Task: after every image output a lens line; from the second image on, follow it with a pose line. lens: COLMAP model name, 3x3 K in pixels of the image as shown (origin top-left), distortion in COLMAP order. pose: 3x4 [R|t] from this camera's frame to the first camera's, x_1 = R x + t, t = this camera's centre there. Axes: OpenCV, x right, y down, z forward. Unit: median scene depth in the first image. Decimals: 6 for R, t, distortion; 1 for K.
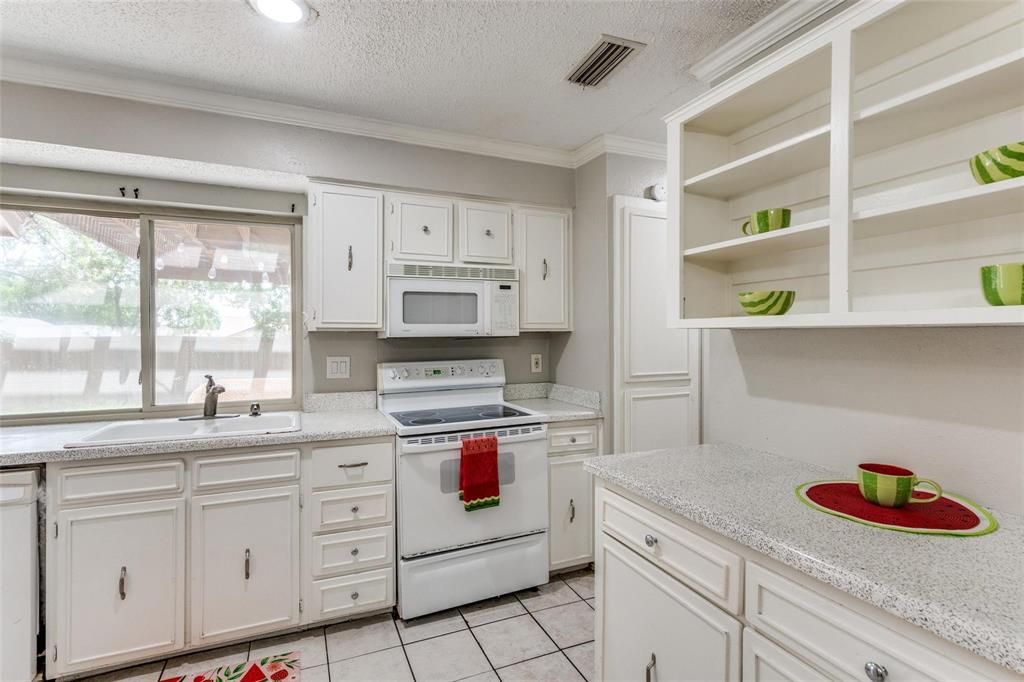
lens RADIAL K [[477.7, 0, 496.1], [0, 477.7, 334.9], [0, 0, 1]] dist [-0.003344, -0.000220]
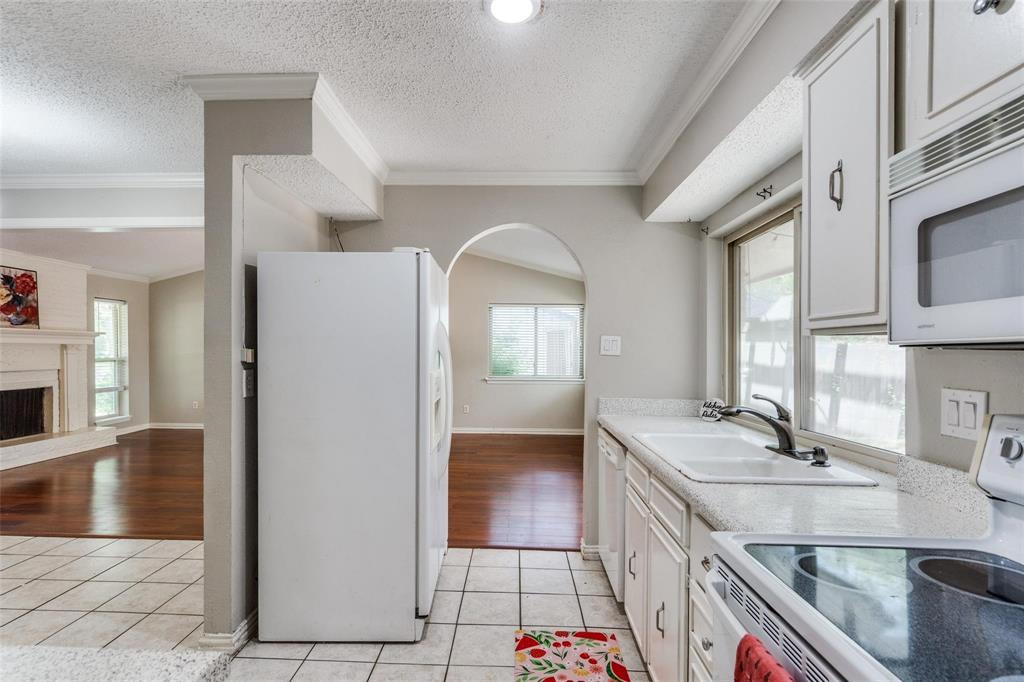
lens RADIAL K [[479.0, 0, 498.4], [0, 479.0, 352.1], [0, 0, 1]] dist [-0.001682, 0.000347]
pose [[-0.434602, 0.002858, -0.900618, 0.283509], [-0.003715, 0.999981, 0.004966, 0.009801], [0.900615, 0.005504, -0.434583, 0.875664]]
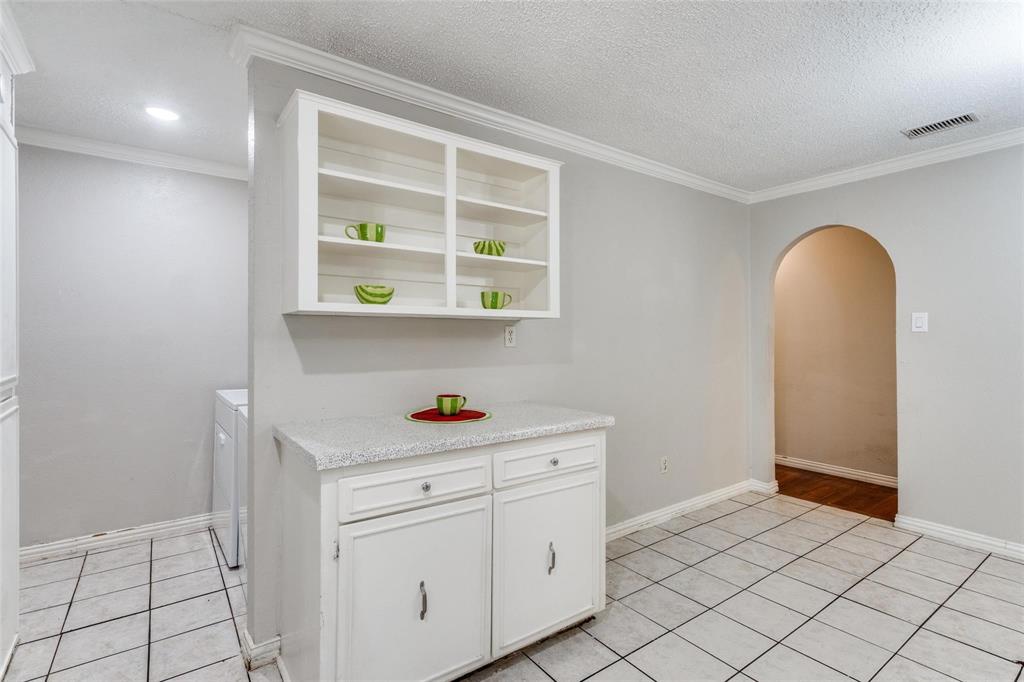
lens RADIAL K [[488.0, 0, 504.4], [0, 488.0, 336.0], [0, 0, 1]] dist [0.002414, 0.002219]
pose [[-0.215174, -0.000480, 0.976576, -0.472519], [-0.002570, 0.999997, -0.000074, 0.024902], [-0.976572, -0.002526, -0.215175, 0.547107]]
